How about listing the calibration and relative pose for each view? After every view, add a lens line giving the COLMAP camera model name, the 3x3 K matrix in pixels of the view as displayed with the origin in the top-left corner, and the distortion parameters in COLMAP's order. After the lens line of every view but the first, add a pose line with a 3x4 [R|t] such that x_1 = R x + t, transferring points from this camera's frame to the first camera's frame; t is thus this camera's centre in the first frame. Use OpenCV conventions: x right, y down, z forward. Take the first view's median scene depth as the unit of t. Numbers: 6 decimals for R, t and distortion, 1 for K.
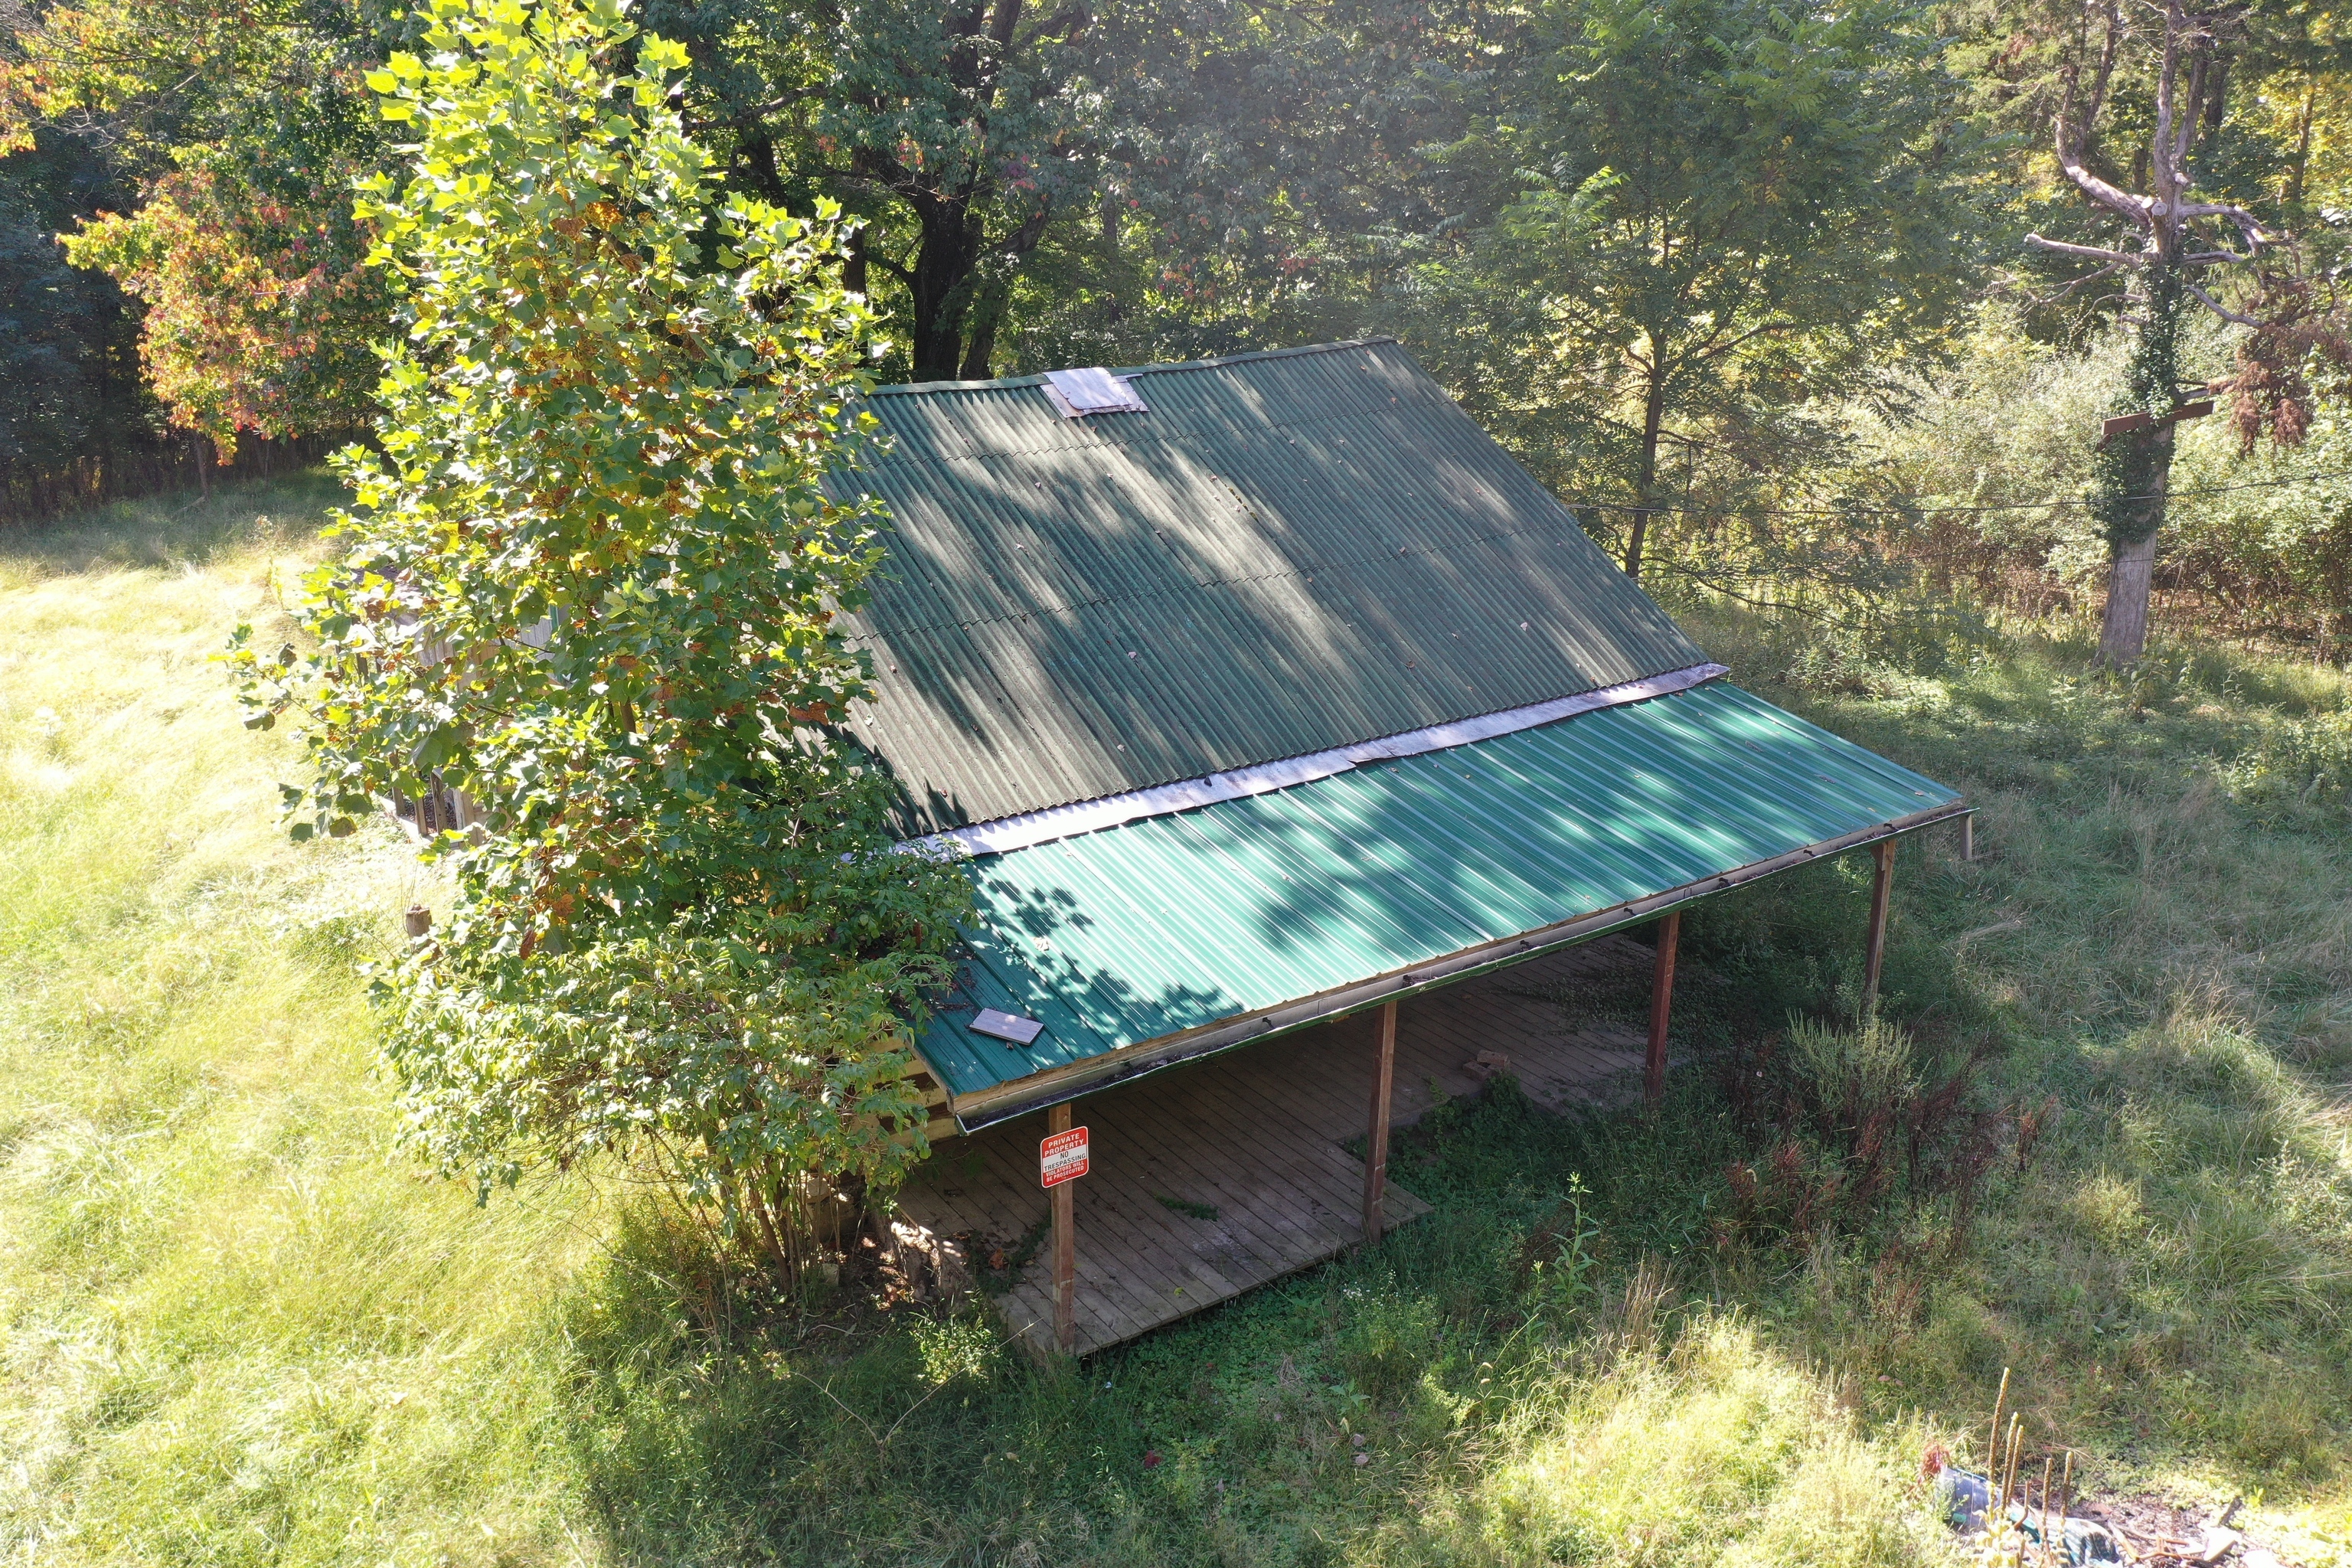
lens RADIAL K [[1864.8, 0, 1189.1], [0, 1864.8, 789.2], [0, 0, 1]] dist [0.011409, 0.003759]
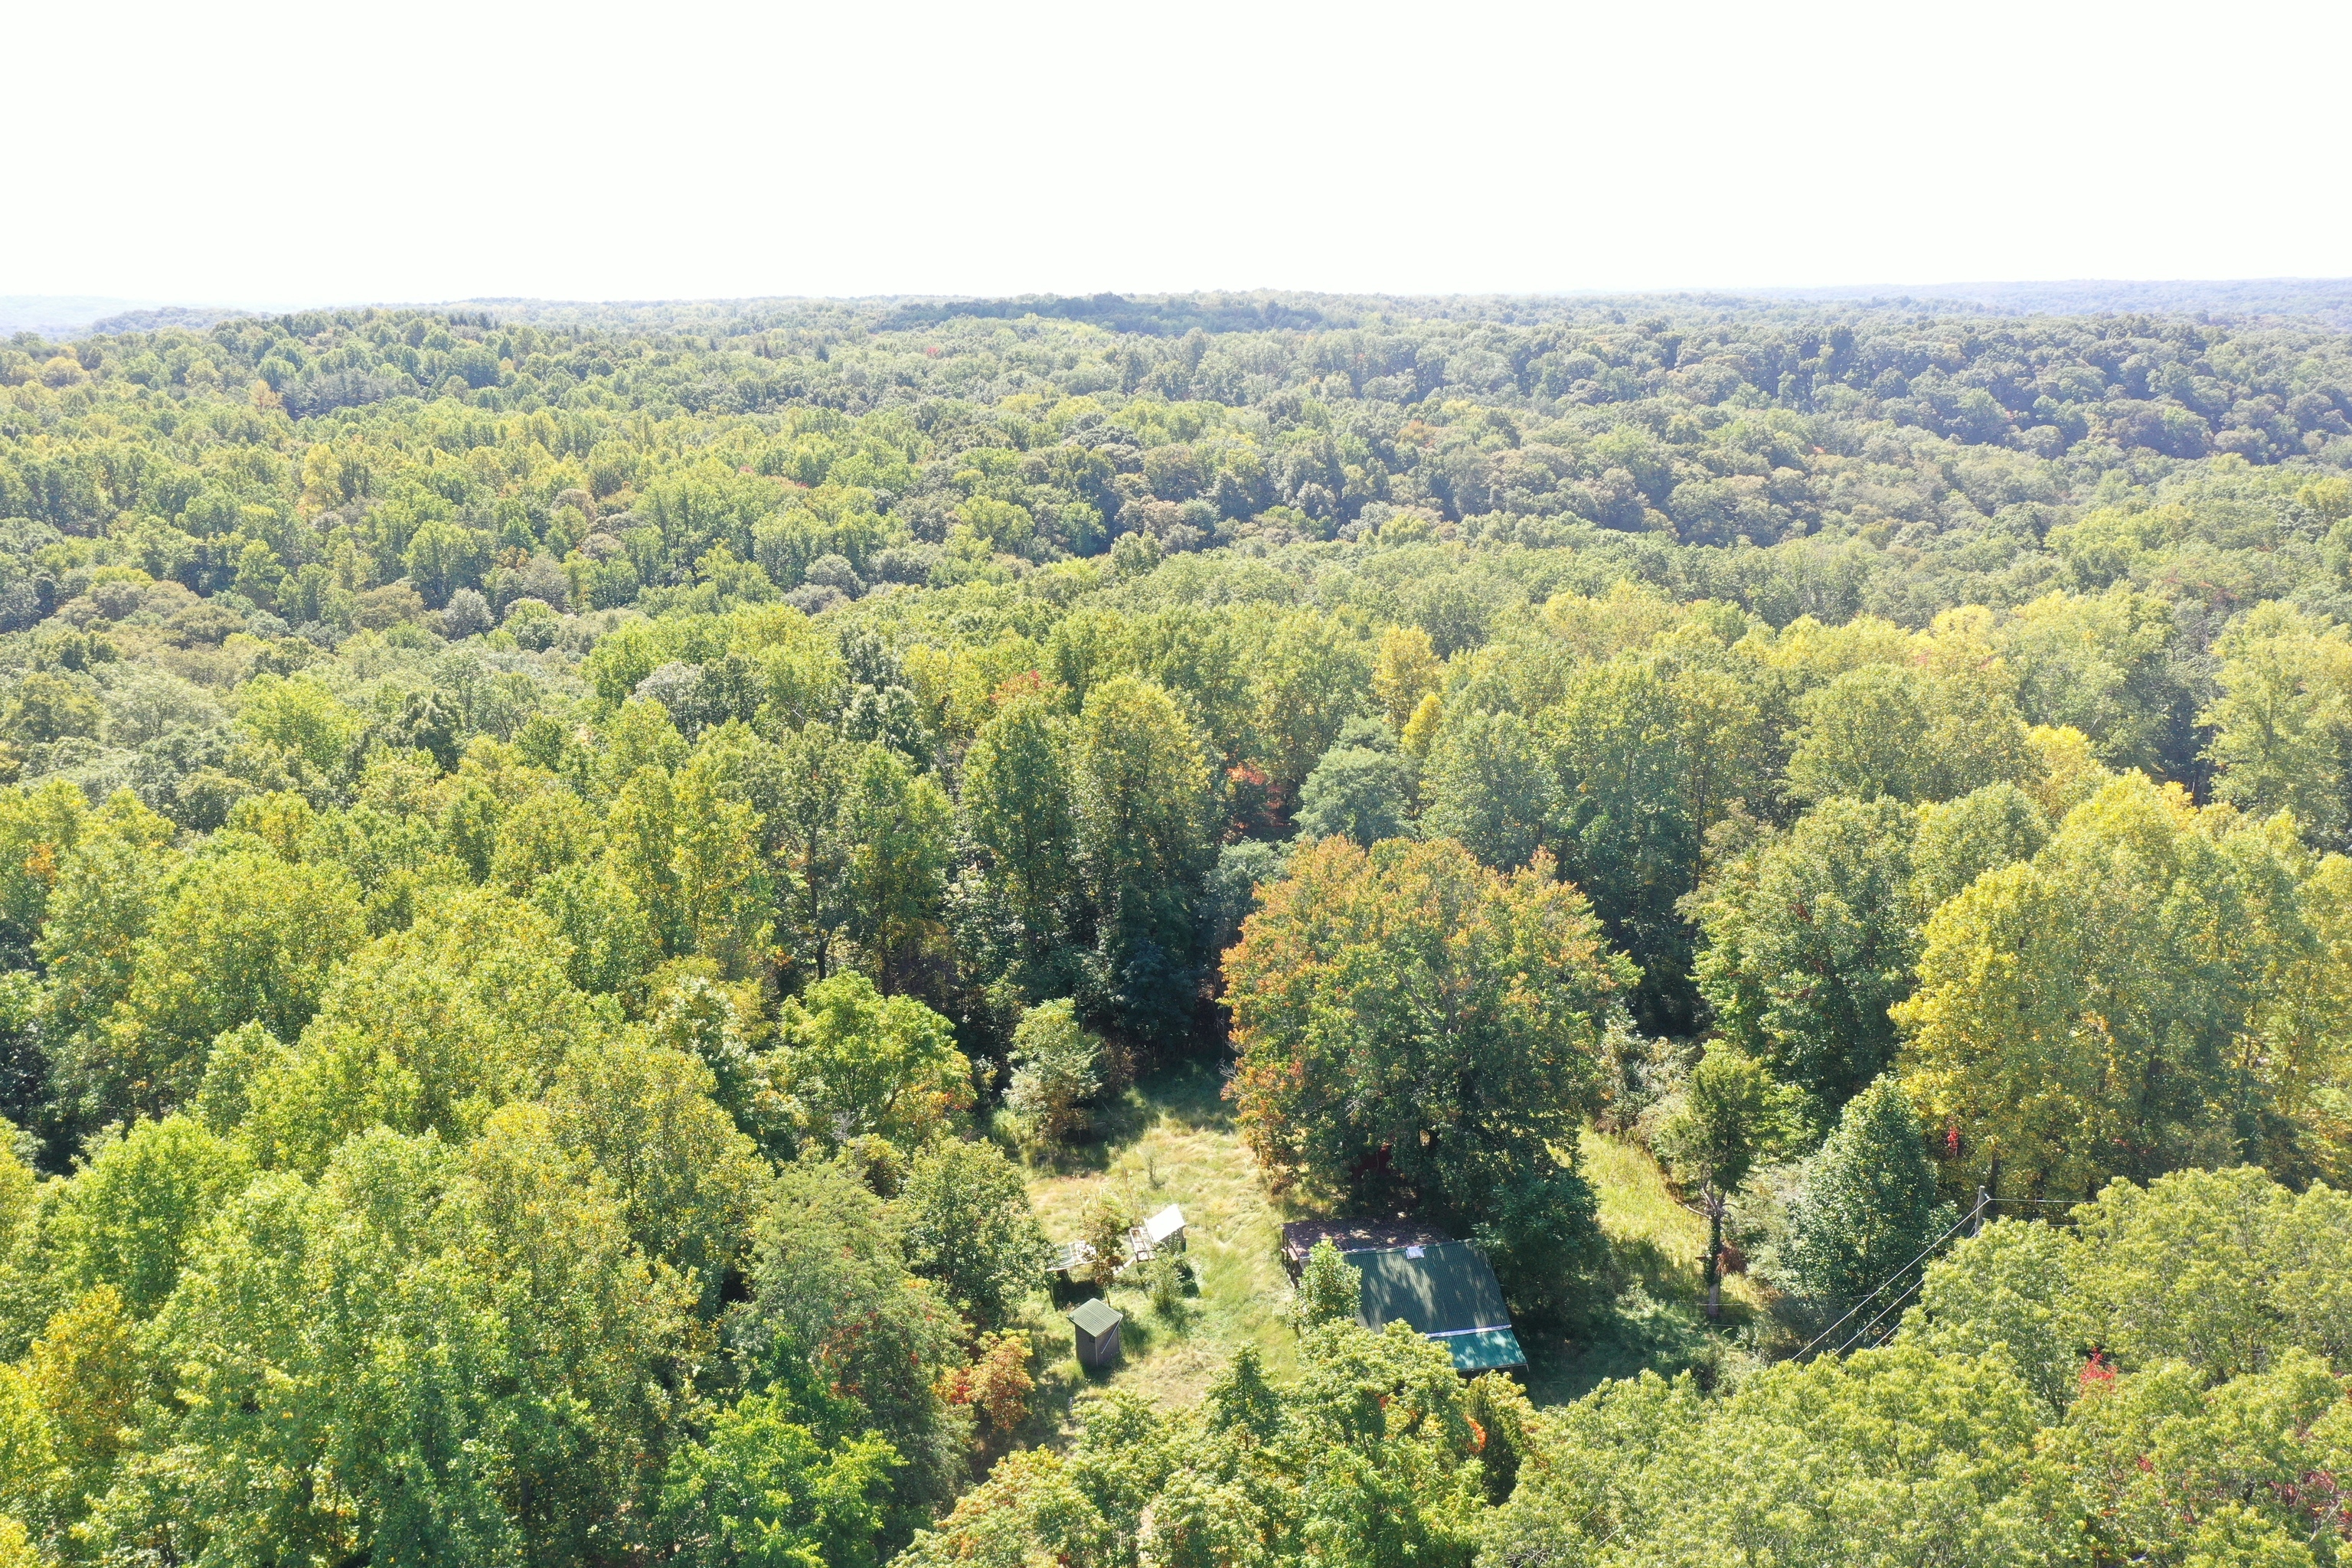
lens RADIAL K [[1864.8, 0, 1189.1], [0, 1864.8, 789.2], [0, 0, 1]] dist [0.011409, 0.003759]
pose [[0.909619, 0.108809, -0.400941, 2.277261], [-0.124829, 0.992080, -0.013966, -2.251129], [0.396246, 0.062753, 0.915997, -7.171642]]
